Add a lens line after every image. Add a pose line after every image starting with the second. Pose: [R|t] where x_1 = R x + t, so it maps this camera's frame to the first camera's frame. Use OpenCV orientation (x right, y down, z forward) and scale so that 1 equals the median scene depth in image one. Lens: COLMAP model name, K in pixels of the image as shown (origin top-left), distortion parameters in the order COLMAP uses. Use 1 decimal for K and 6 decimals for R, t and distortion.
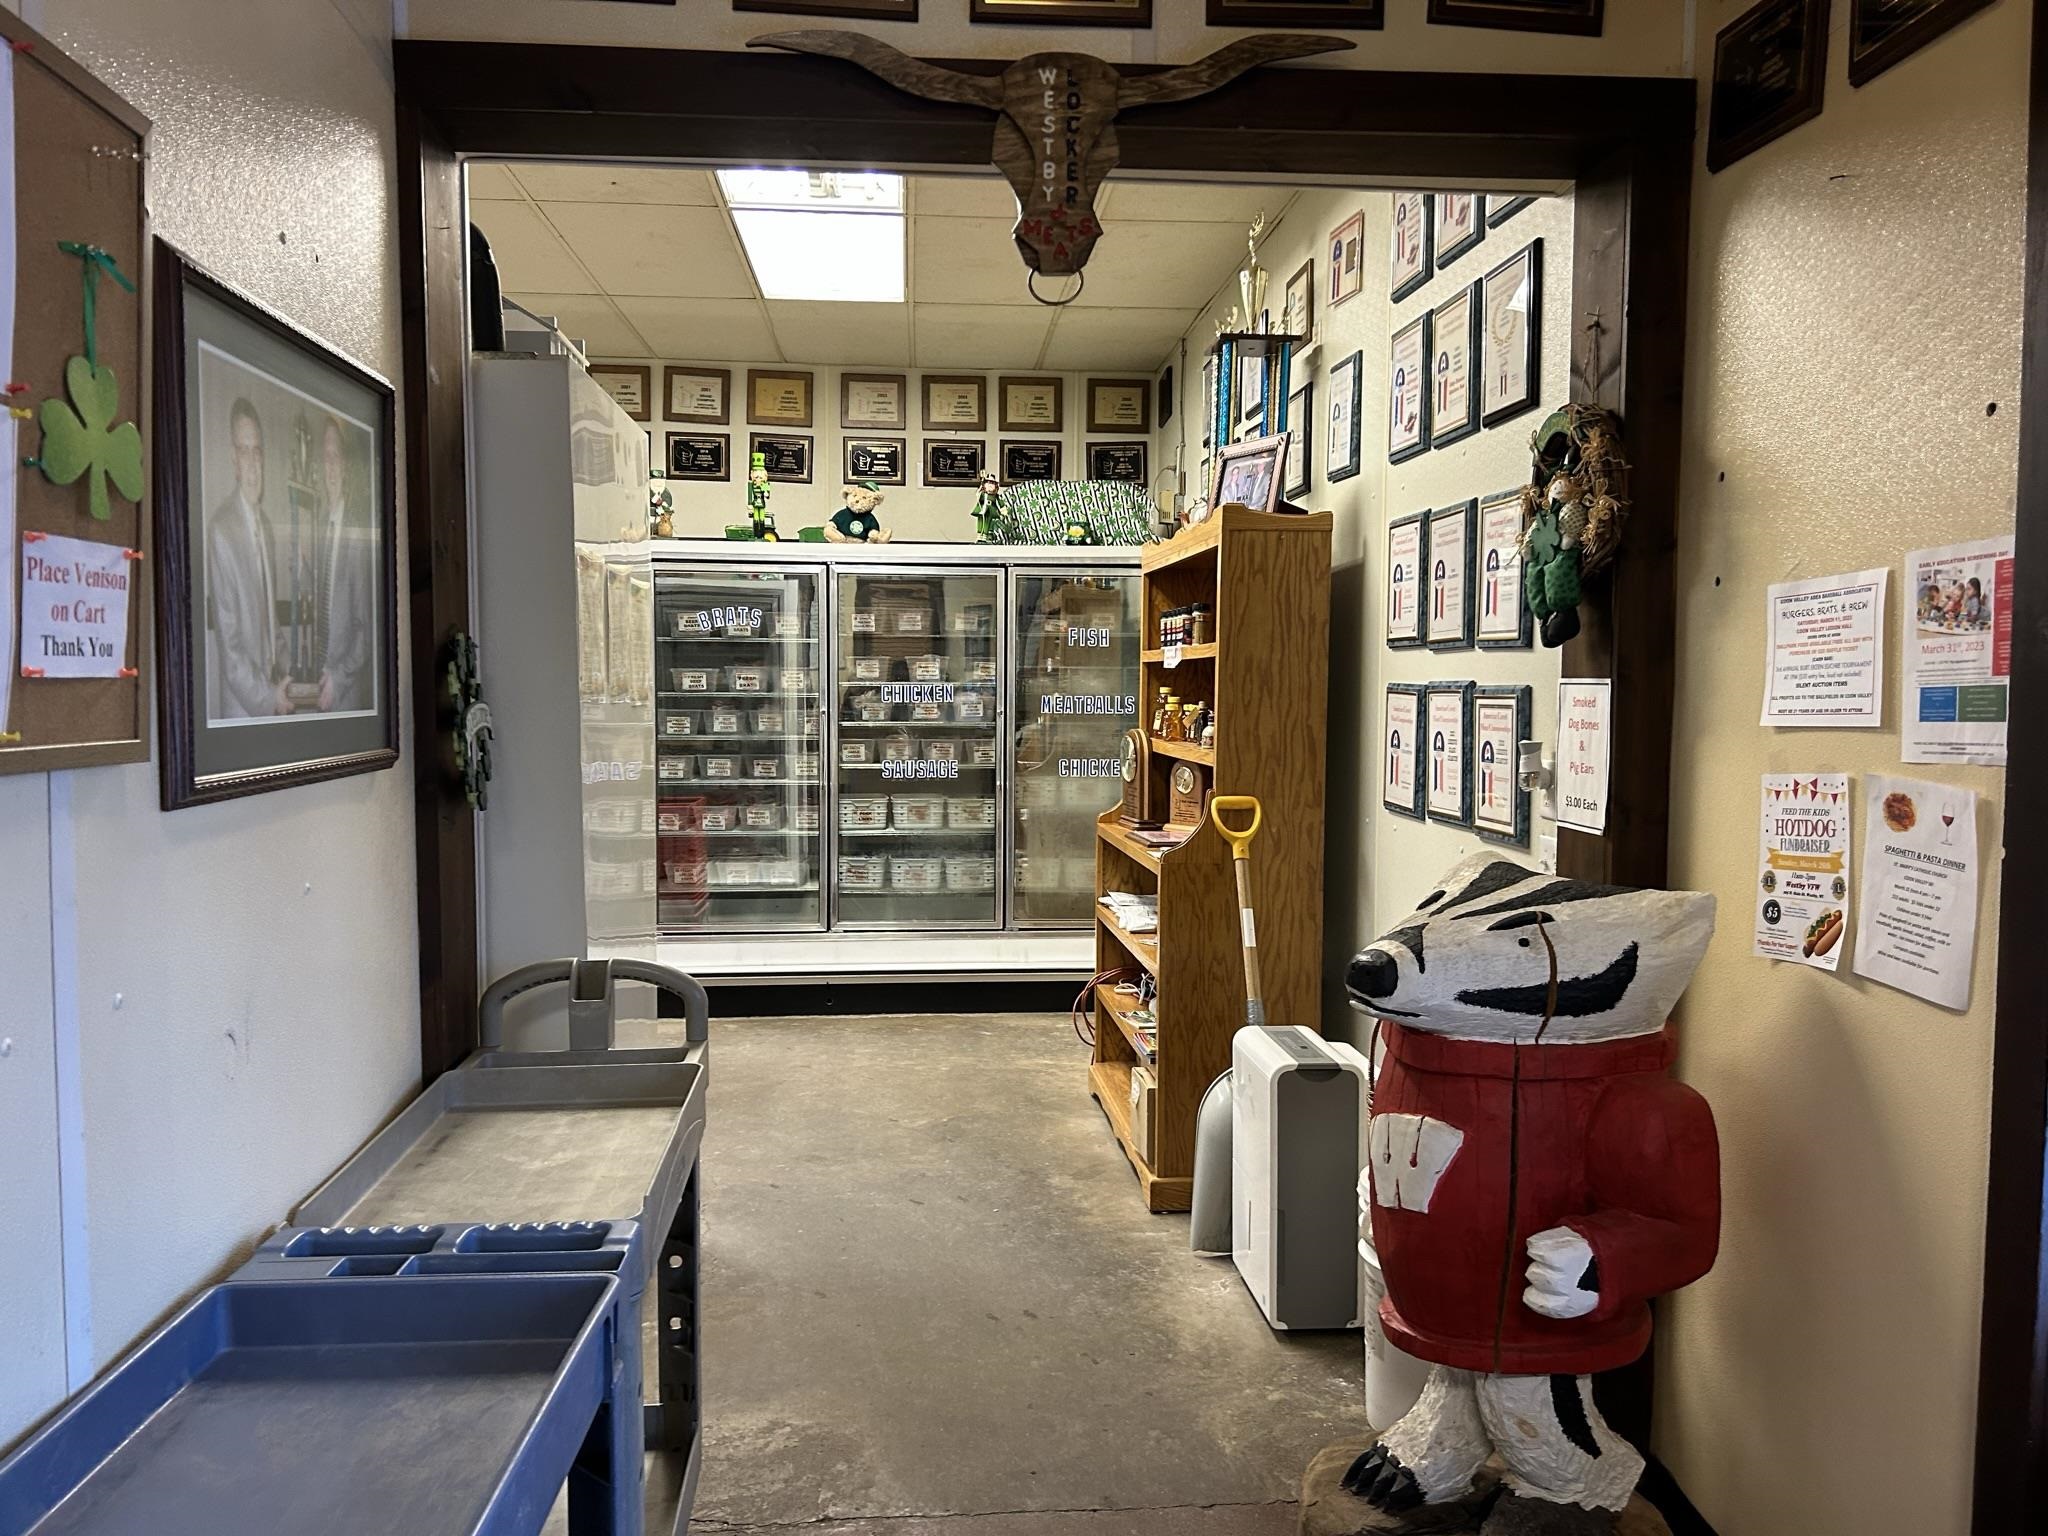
lens RADIAL K [[1549.1, 0, 1021.5], [0, 1549.1, 774.9], [0, 0, 1]] dist [0.061797, -0.066804]
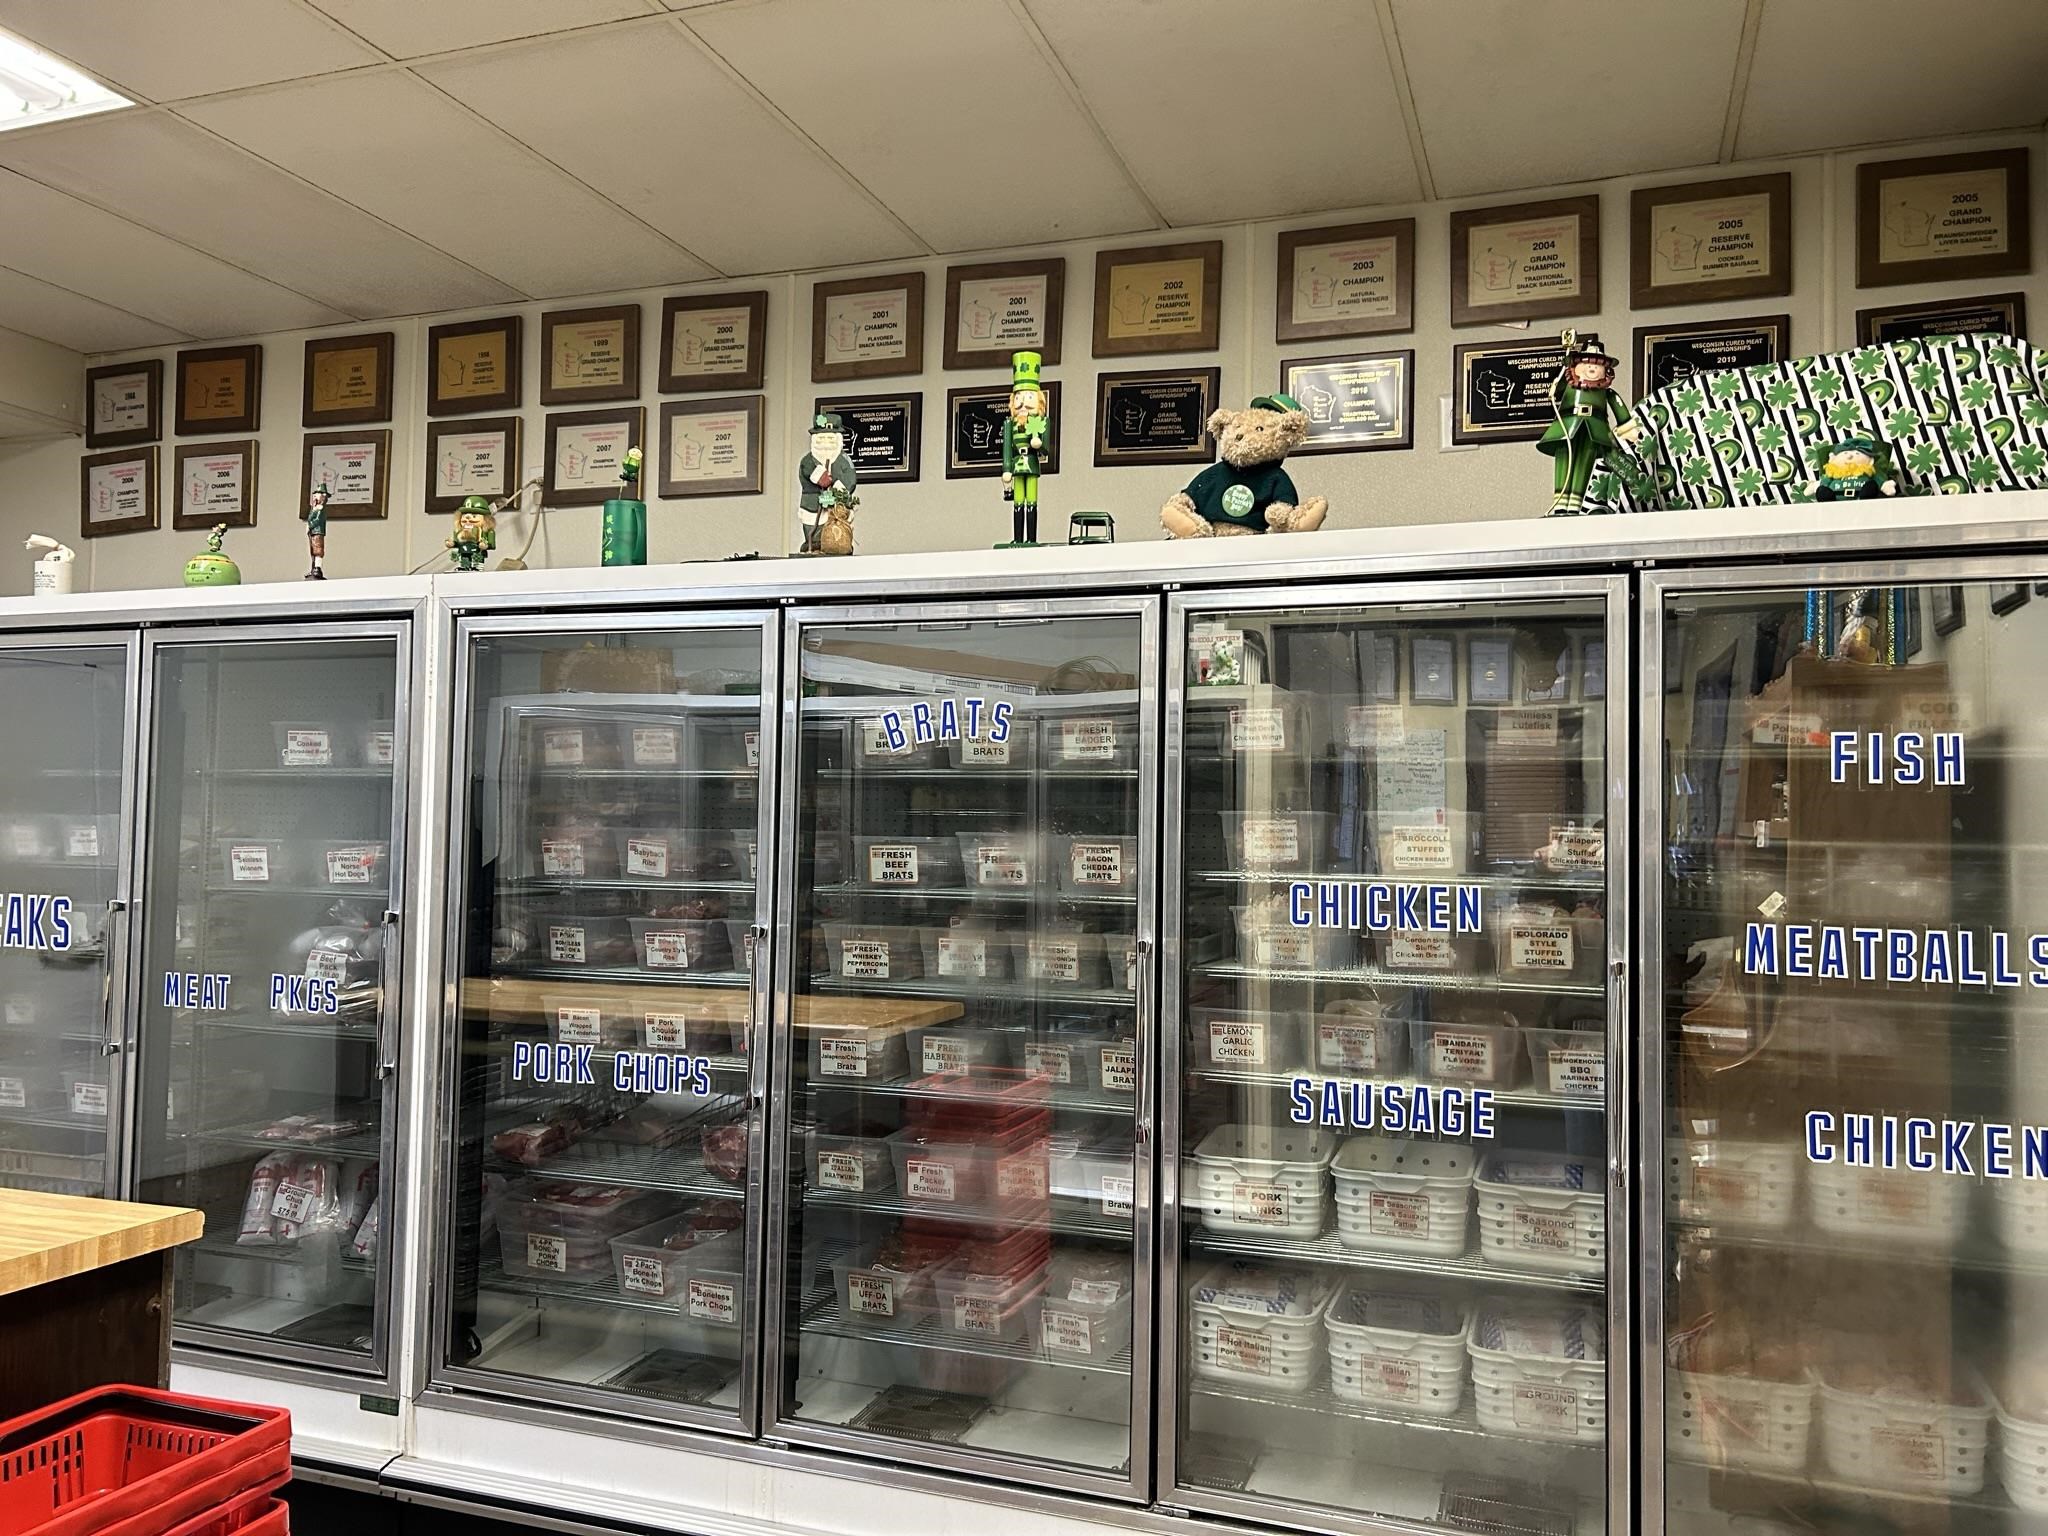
lens RADIAL K [[1549.1, 0, 1002.0], [0, 1549.1, 762.7], [0, 0, 1]] dist [0.061797, -0.066804]
pose [[0.909140, -0.009882, -0.416374, 0.007841], [-0.036575, 0.993962, -0.103451, -0.043407], [0.414882, 0.109280, 0.903289, 0.587851]]
